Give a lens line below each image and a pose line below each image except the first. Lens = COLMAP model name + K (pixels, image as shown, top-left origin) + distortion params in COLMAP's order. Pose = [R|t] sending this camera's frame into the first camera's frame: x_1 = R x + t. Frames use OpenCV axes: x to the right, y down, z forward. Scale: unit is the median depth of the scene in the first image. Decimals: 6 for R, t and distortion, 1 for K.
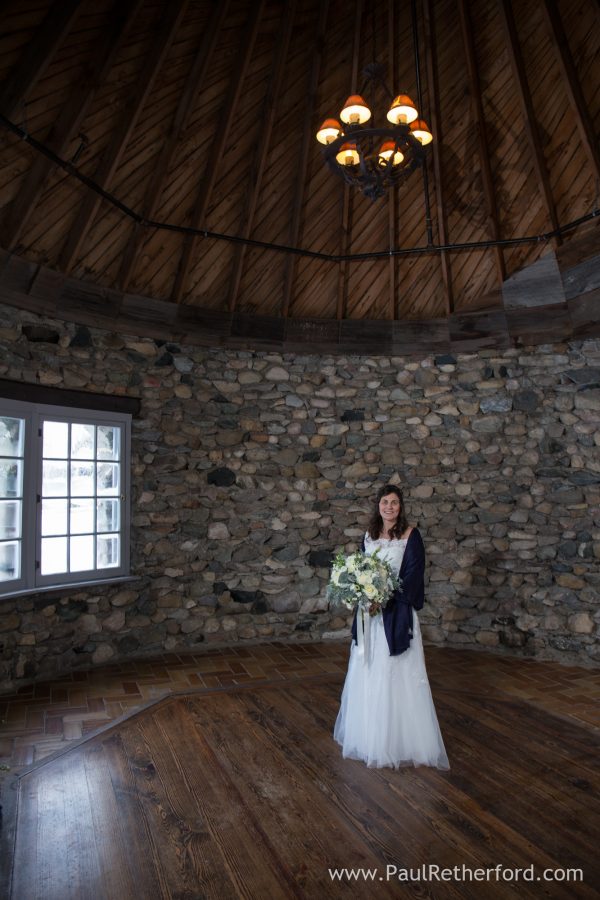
lens RADIAL K [[606.5, 0, 300.0], [0, 606.5, 450.0], [0, 0, 1]] dist [-0.100880, 0.078994]
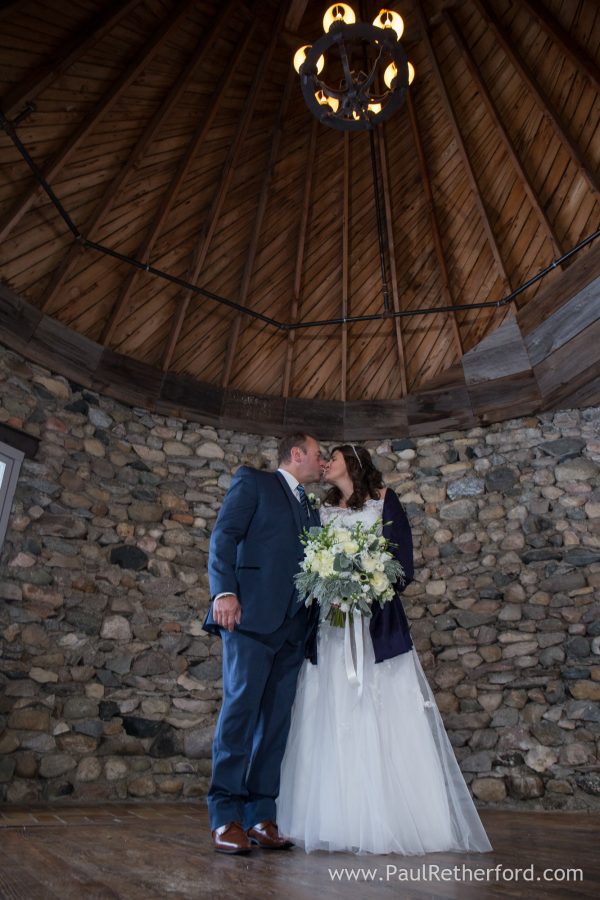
lens RADIAL K [[606.5, 0, 300.0], [0, 606.5, 450.0], [0, 0, 1]] dist [-0.100880, 0.078994]
pose [[0.989894, 0.067210, 0.124872, -0.021072], [-0.008989, 0.908525, -0.417734, 0.244795], [-0.141525, 0.412390, 0.899947, 0.239812]]
